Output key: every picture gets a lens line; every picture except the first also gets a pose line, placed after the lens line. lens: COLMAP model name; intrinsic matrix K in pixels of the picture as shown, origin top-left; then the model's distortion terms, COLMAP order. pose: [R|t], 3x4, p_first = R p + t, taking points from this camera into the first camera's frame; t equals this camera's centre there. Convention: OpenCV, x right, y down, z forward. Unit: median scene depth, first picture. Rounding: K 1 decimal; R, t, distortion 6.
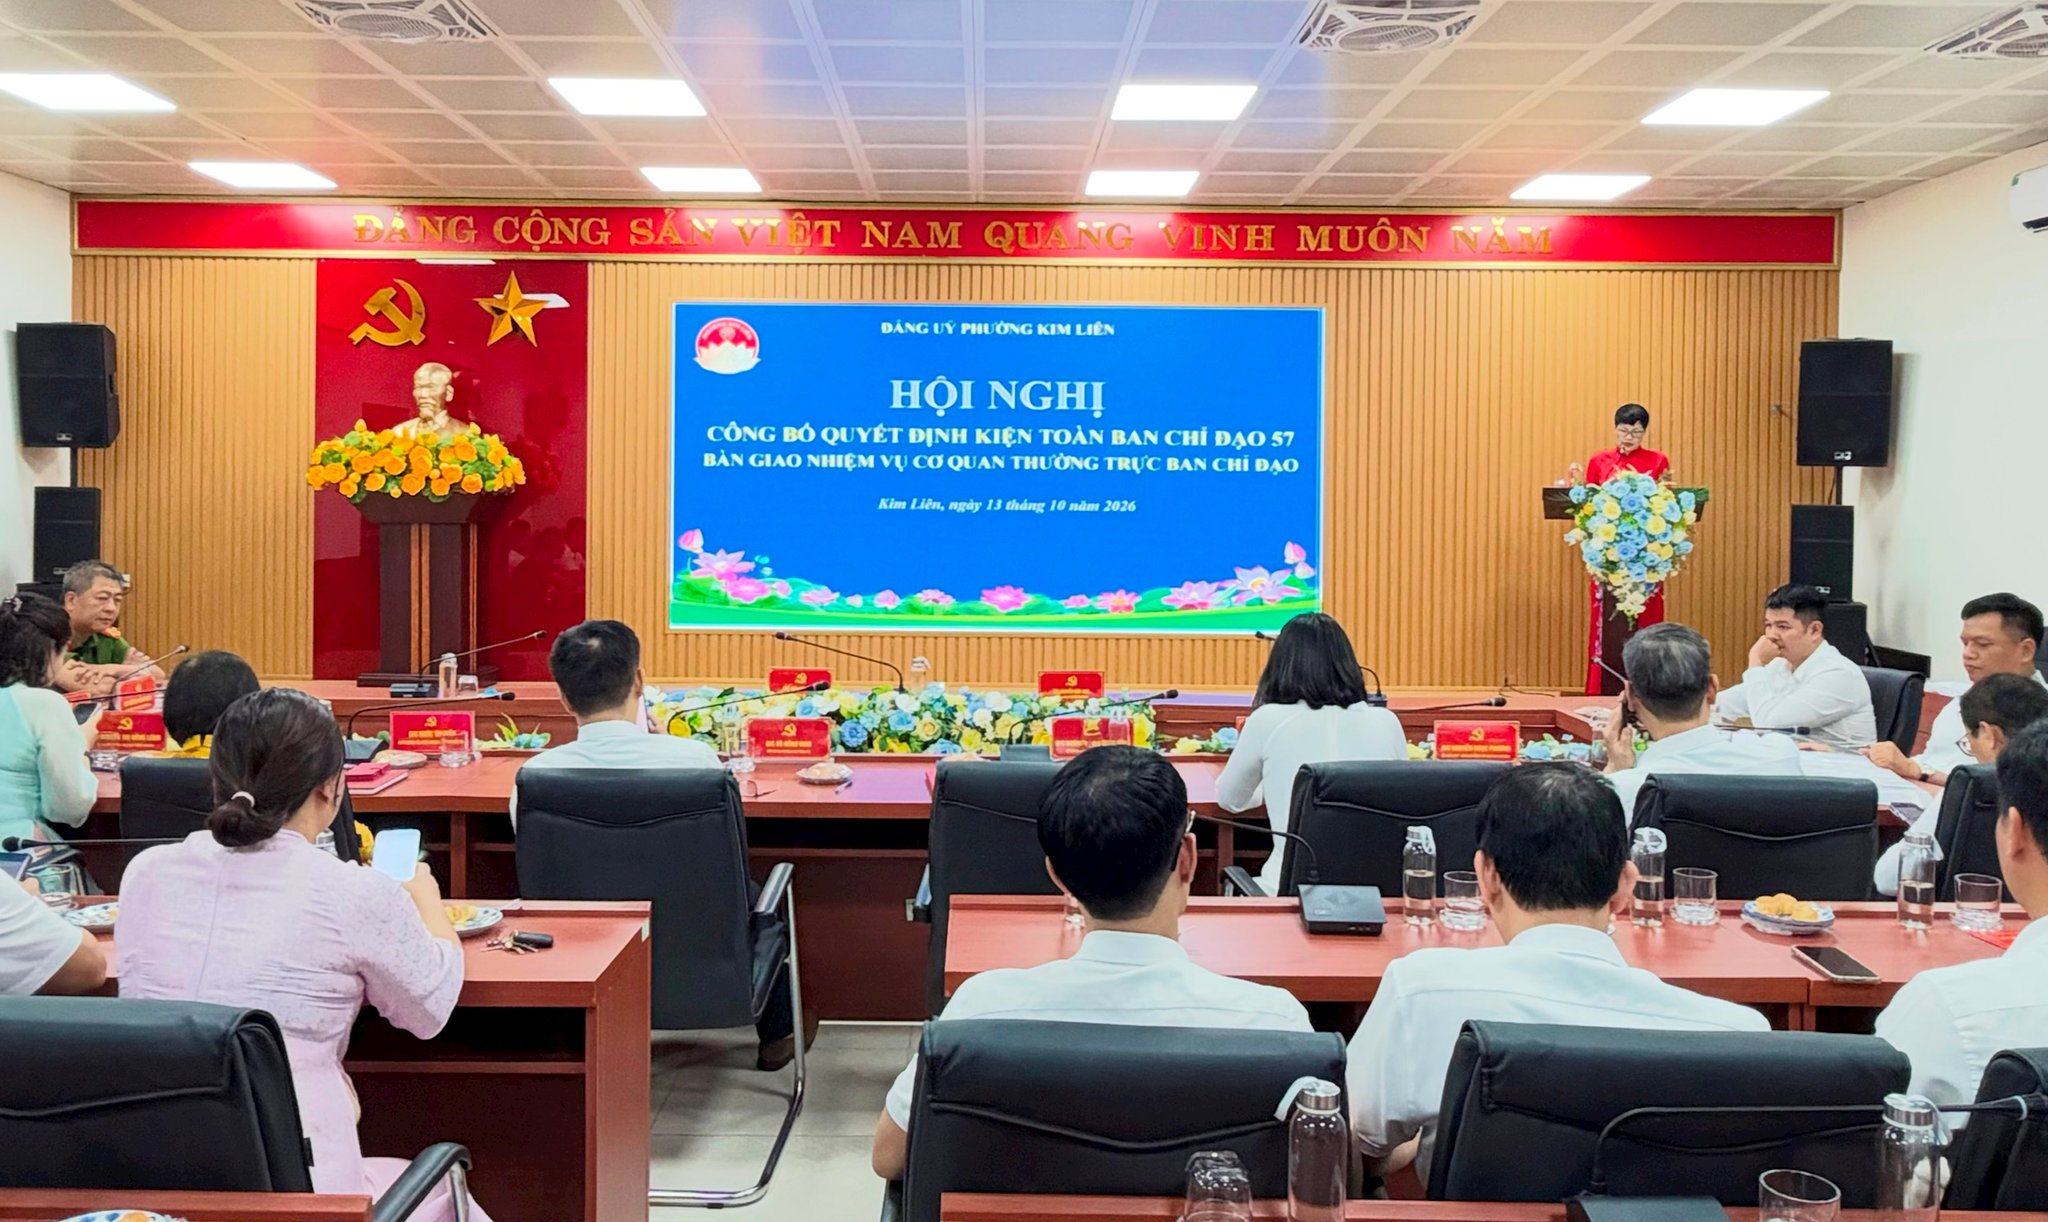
lens RADIAL K [[1960.7, 0, 1021.7], [0, 1960.7, 526.4], [0, 0, 1]] dist [-0.016532, -0.007499]
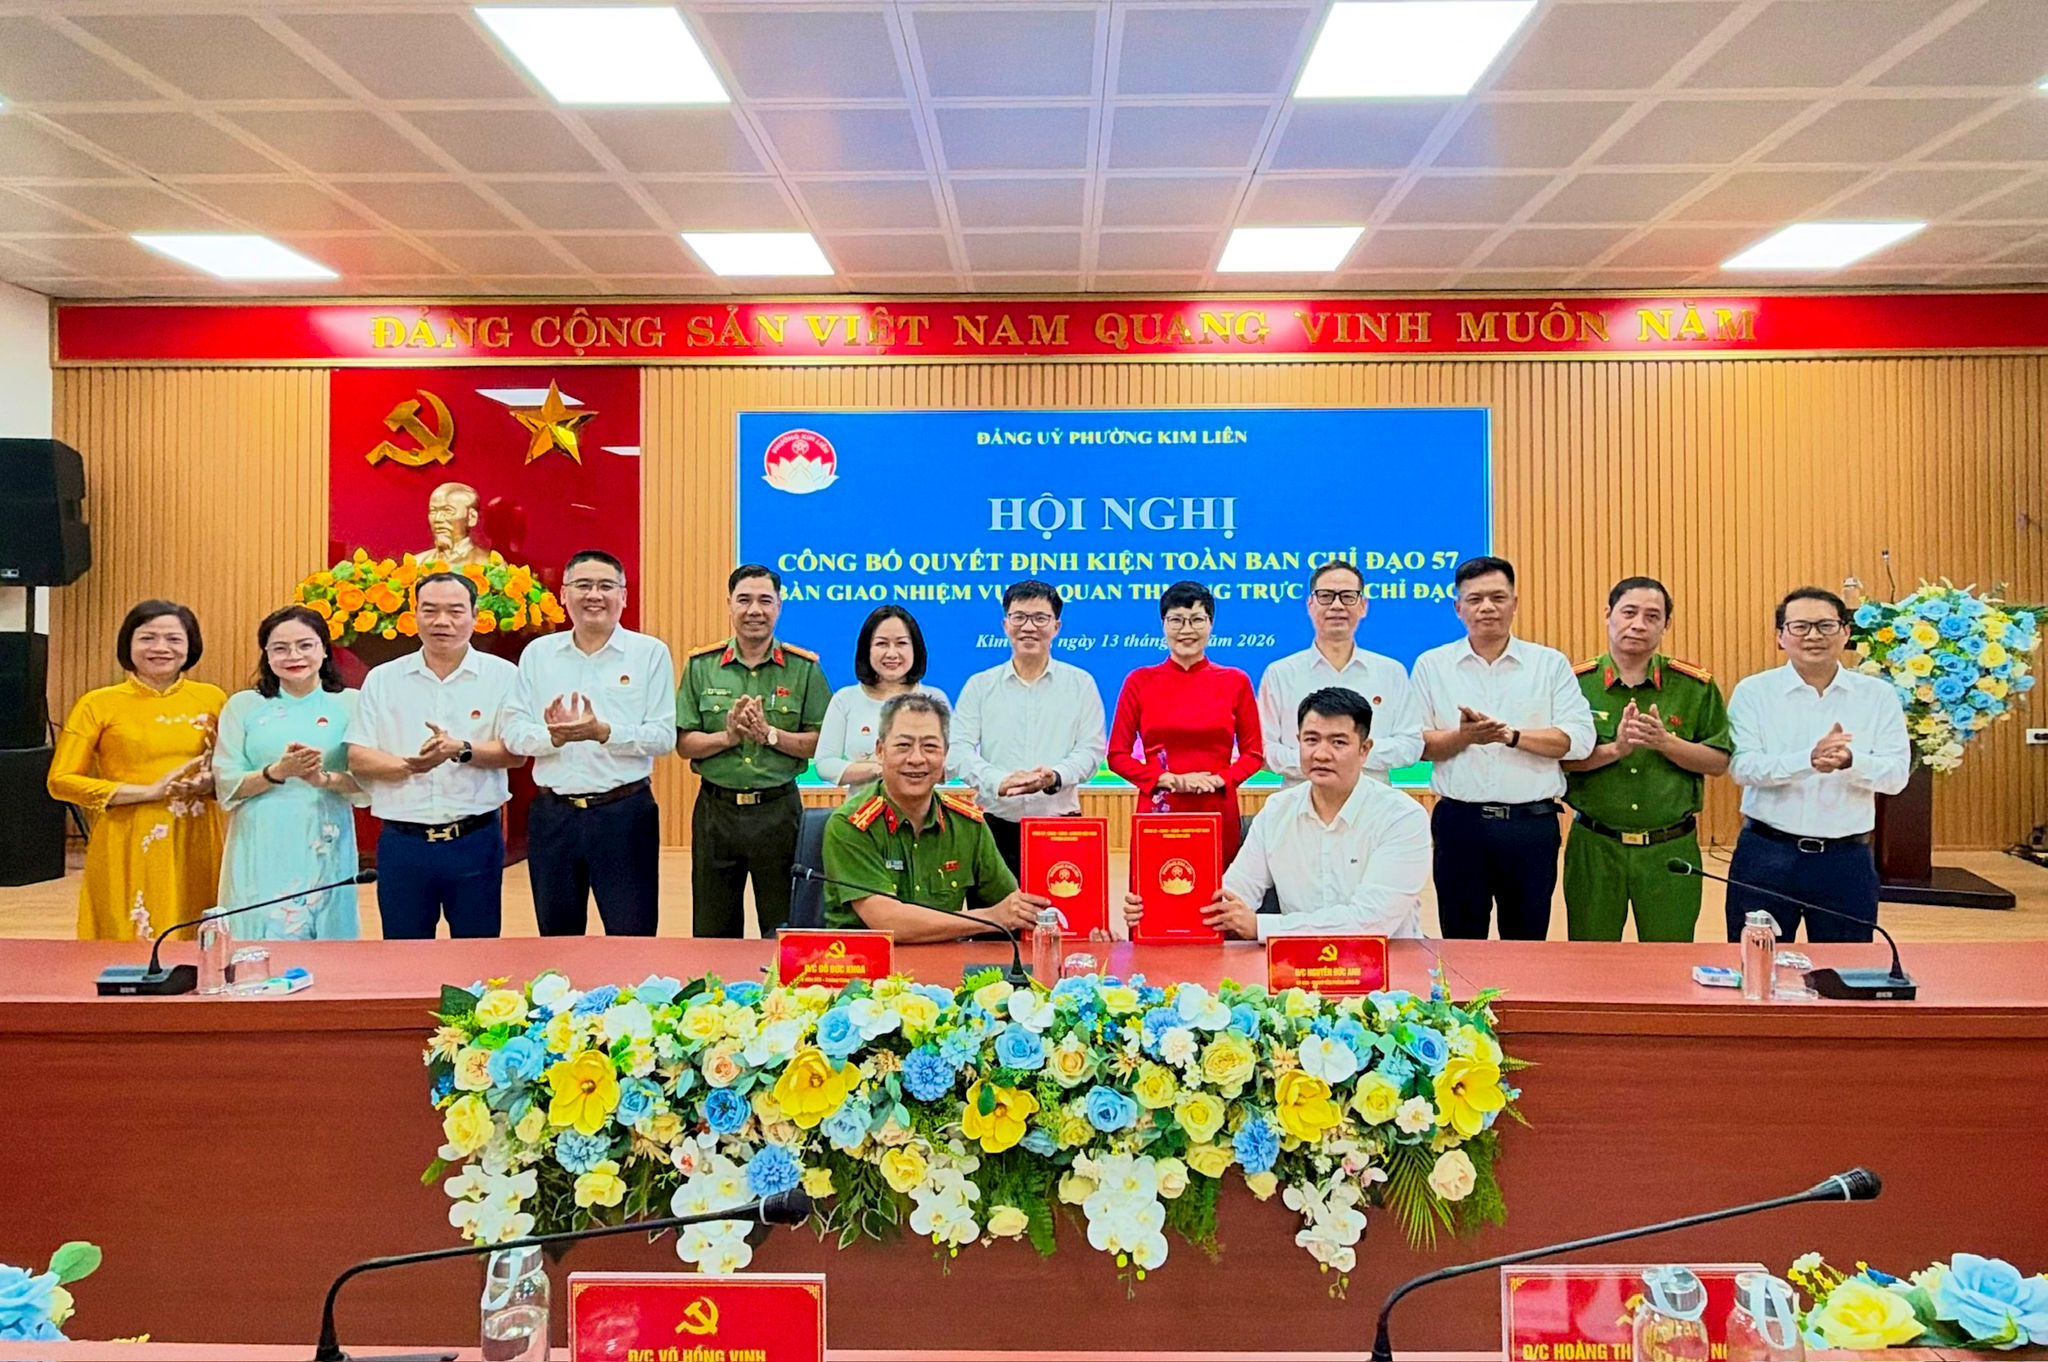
lens RADIAL K [[1278.8, 0, 1032.0], [0, 1278.8, 630.0], [0, 0, 1]] dist [-0.012955, -0.001421]
pose [[0.999407, -0.012866, -0.031934, -0.030843], [0.012077, 0.999620, -0.024776, -0.002288], [0.032240, 0.024376, 0.999183, 0.442953]]
